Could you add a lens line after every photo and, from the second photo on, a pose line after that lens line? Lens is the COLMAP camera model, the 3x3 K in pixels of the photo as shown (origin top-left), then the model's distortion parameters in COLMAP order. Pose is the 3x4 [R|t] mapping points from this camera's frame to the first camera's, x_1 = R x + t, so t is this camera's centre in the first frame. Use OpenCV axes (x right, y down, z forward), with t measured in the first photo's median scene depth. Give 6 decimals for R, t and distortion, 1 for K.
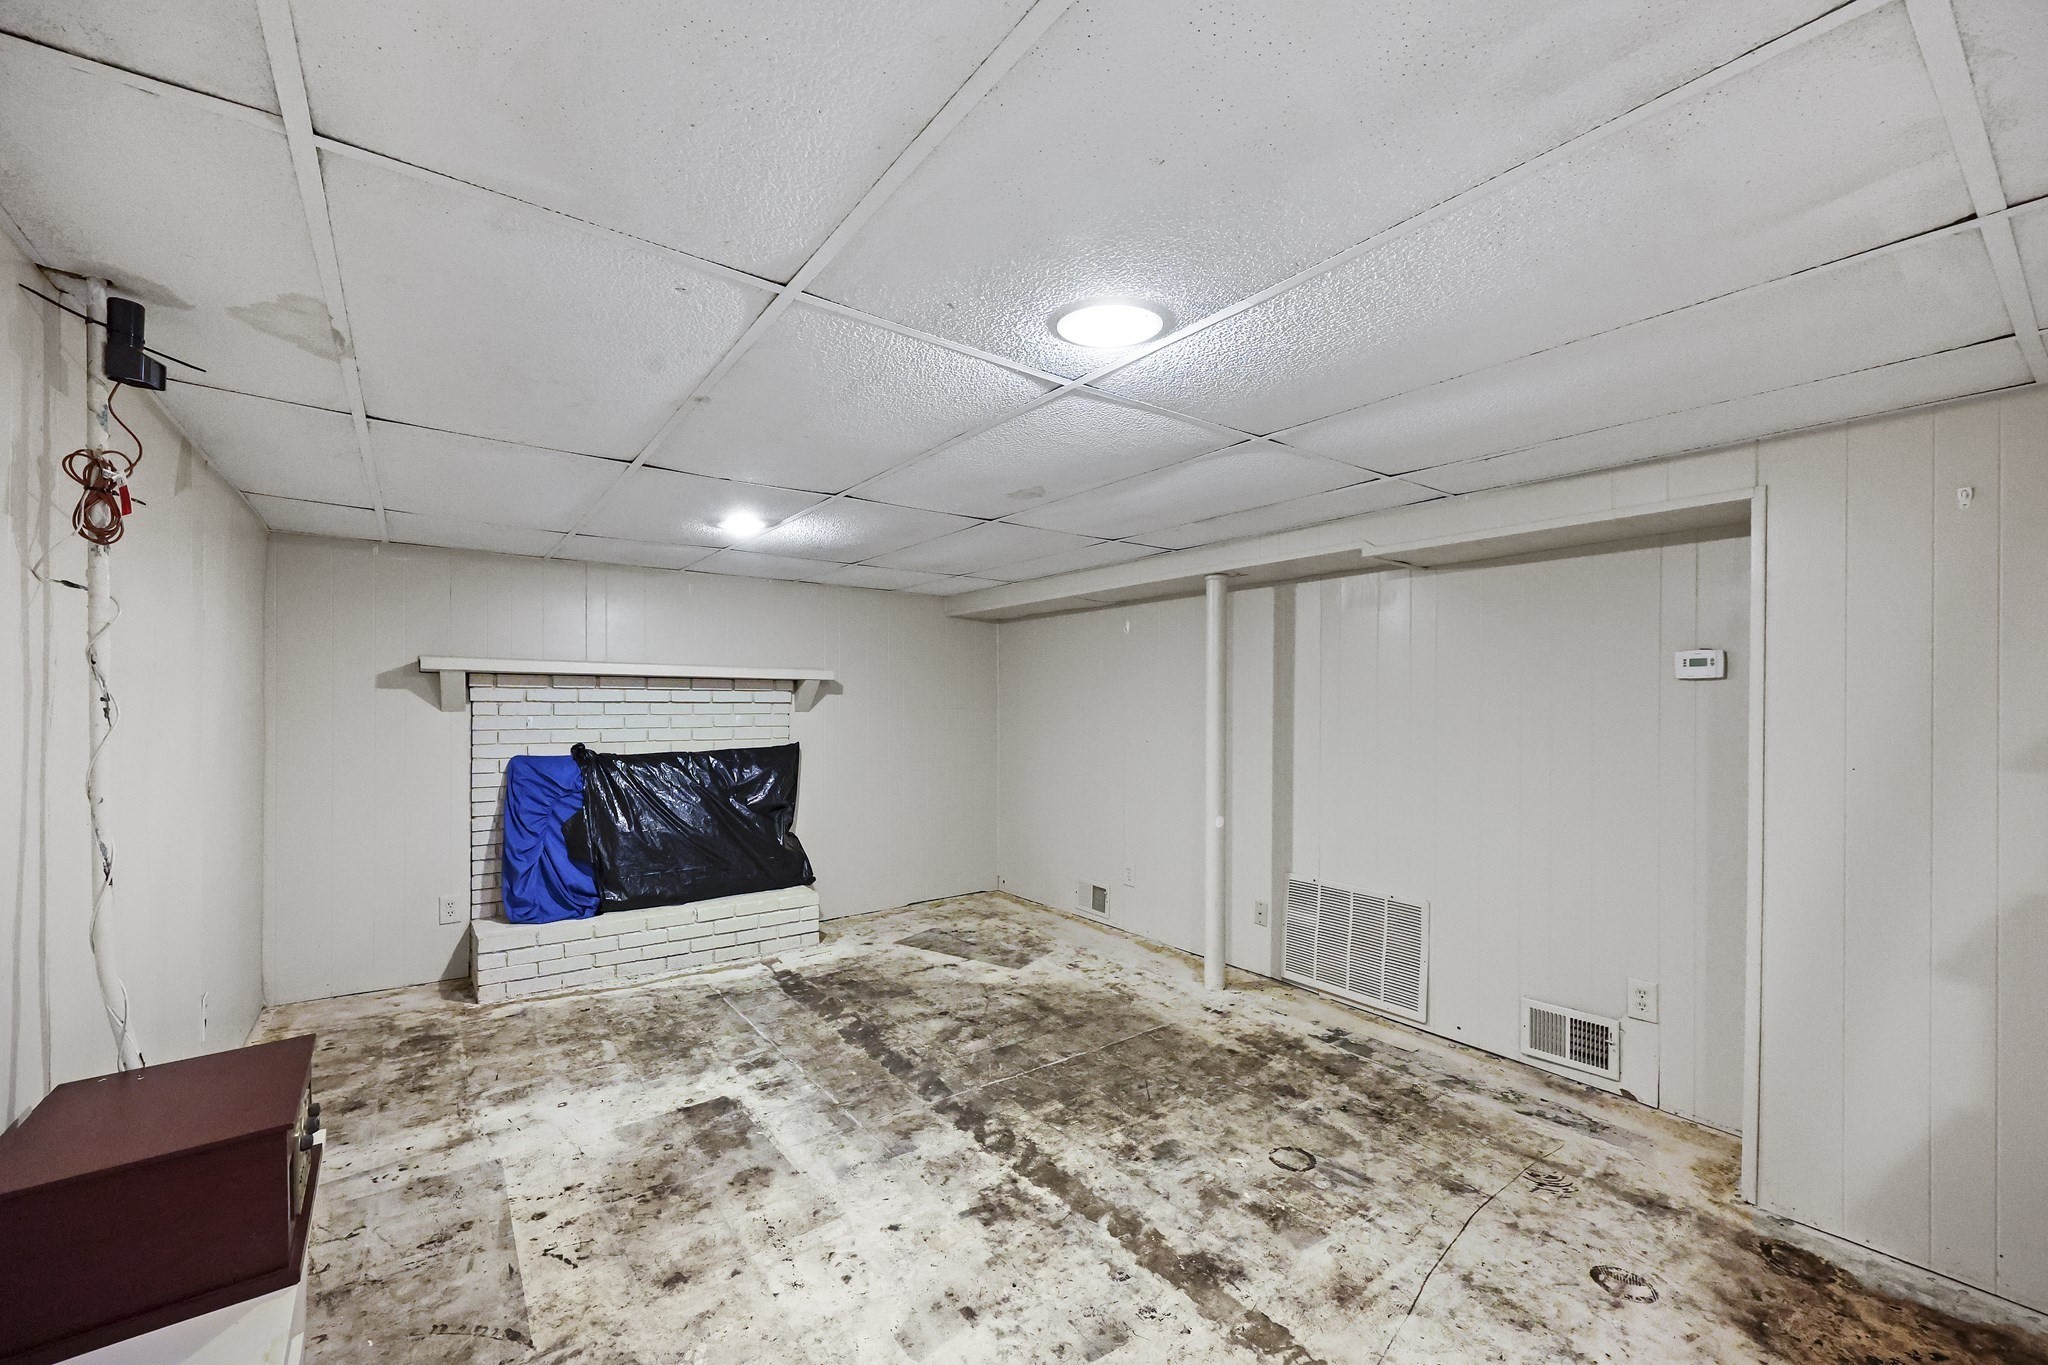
lens RADIAL K [[823.3, 0, 1017.4], [0, 823.3, 692.2], [0, 0, 1]] dist [-0.000082, 0.000361]
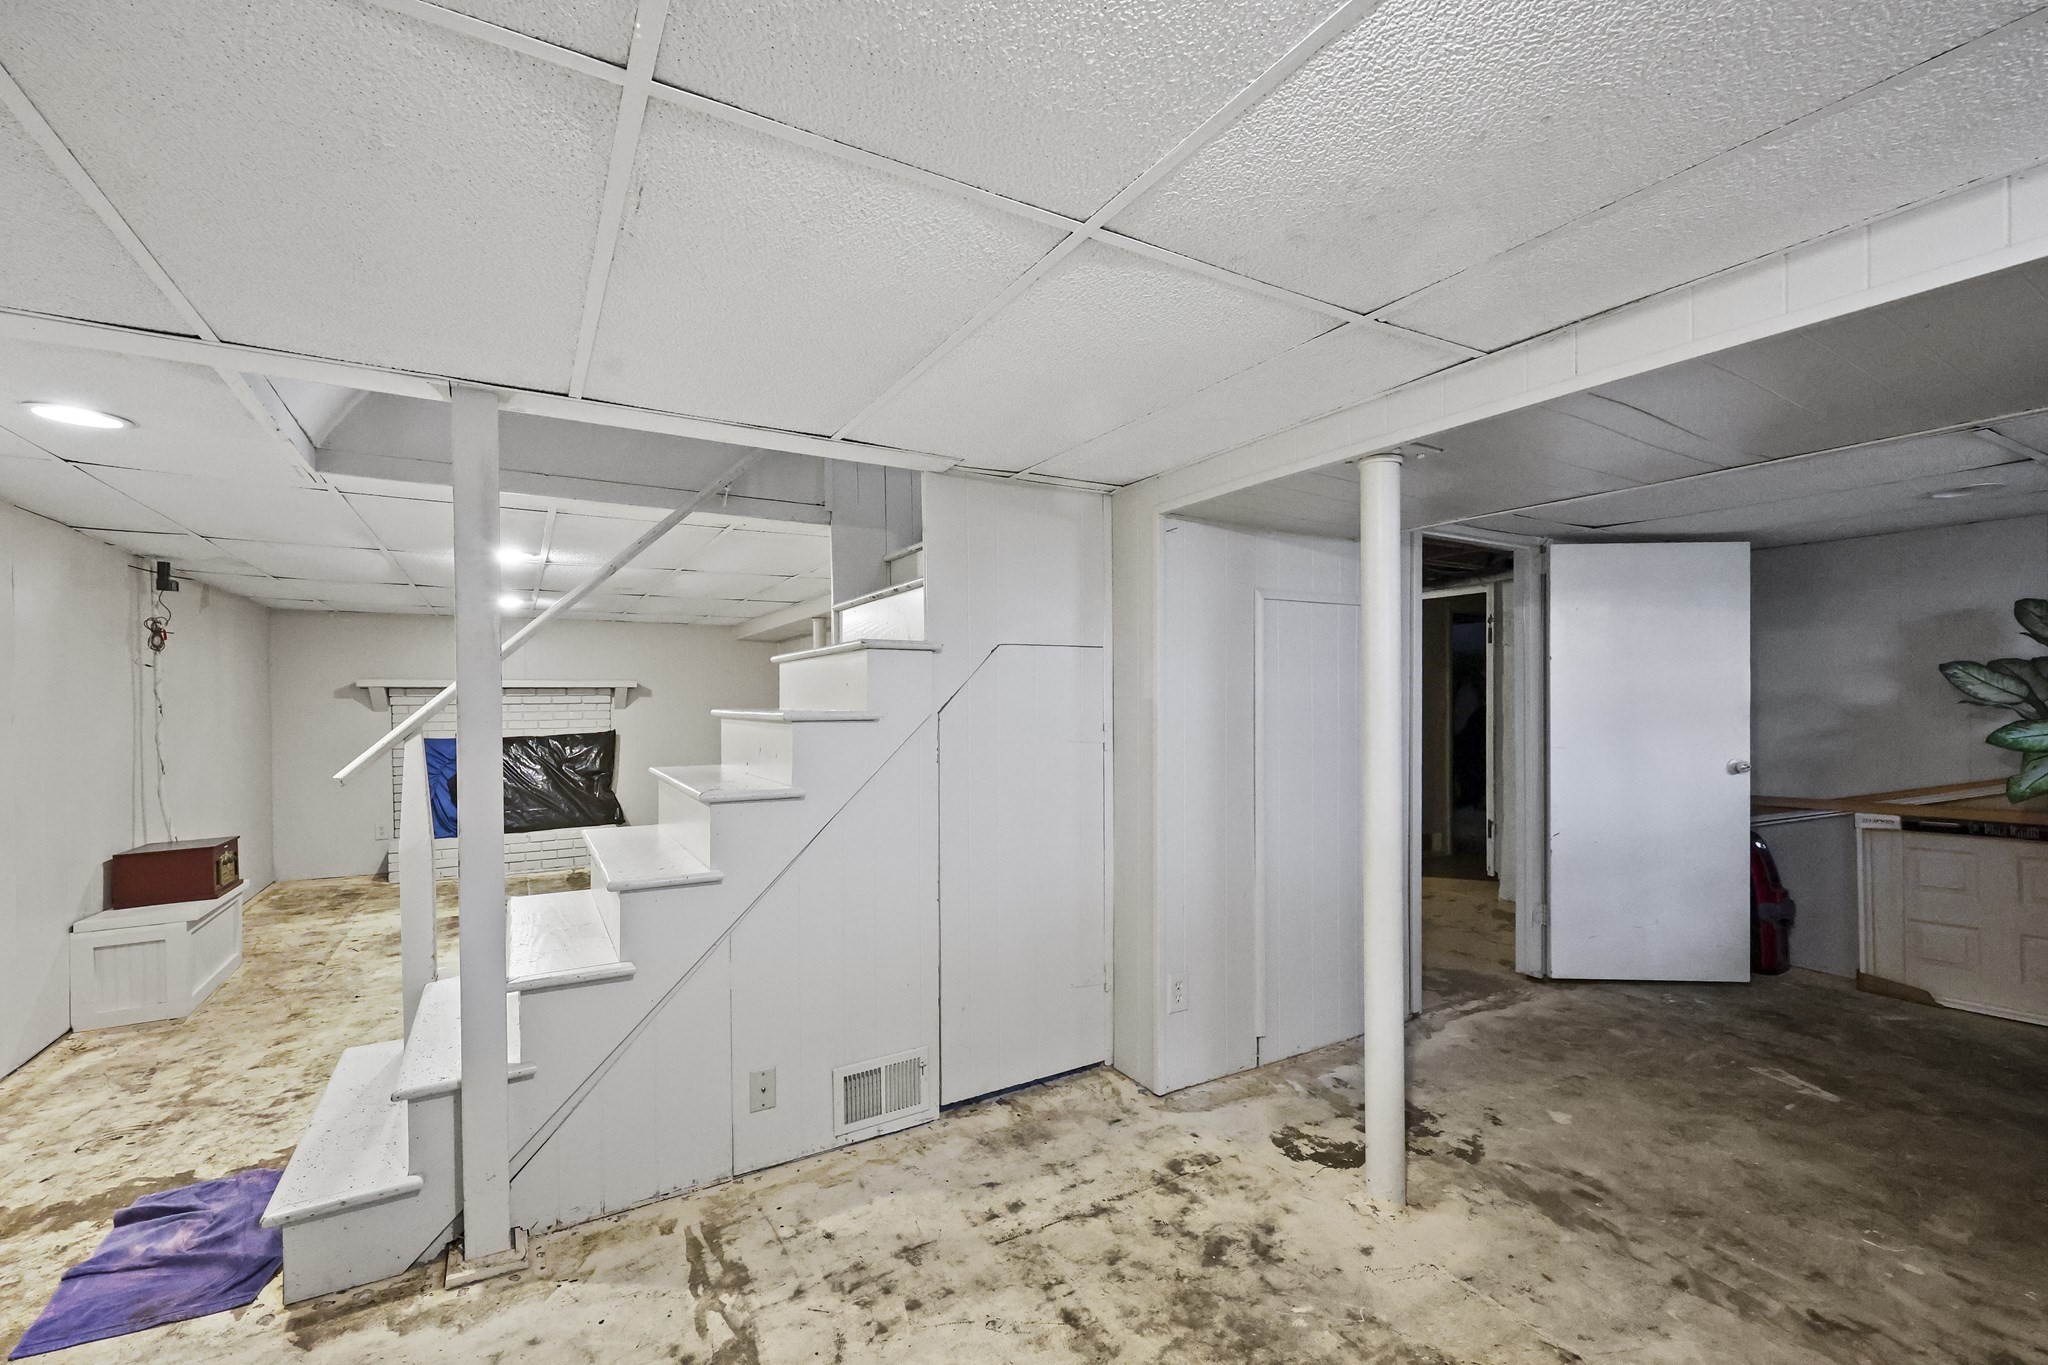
lens RADIAL K [[885.8, 0, 1031.1], [0, 885.8, 697.1], [0, 0, 1]] dist [0.000619, 0.000395]
pose [[0.994003, -0.015462, -0.108251, 0.751556], [0.016780, 0.999796, 0.011273, -0.003600], [0.108055, -0.013021, 0.994060, -0.582002]]
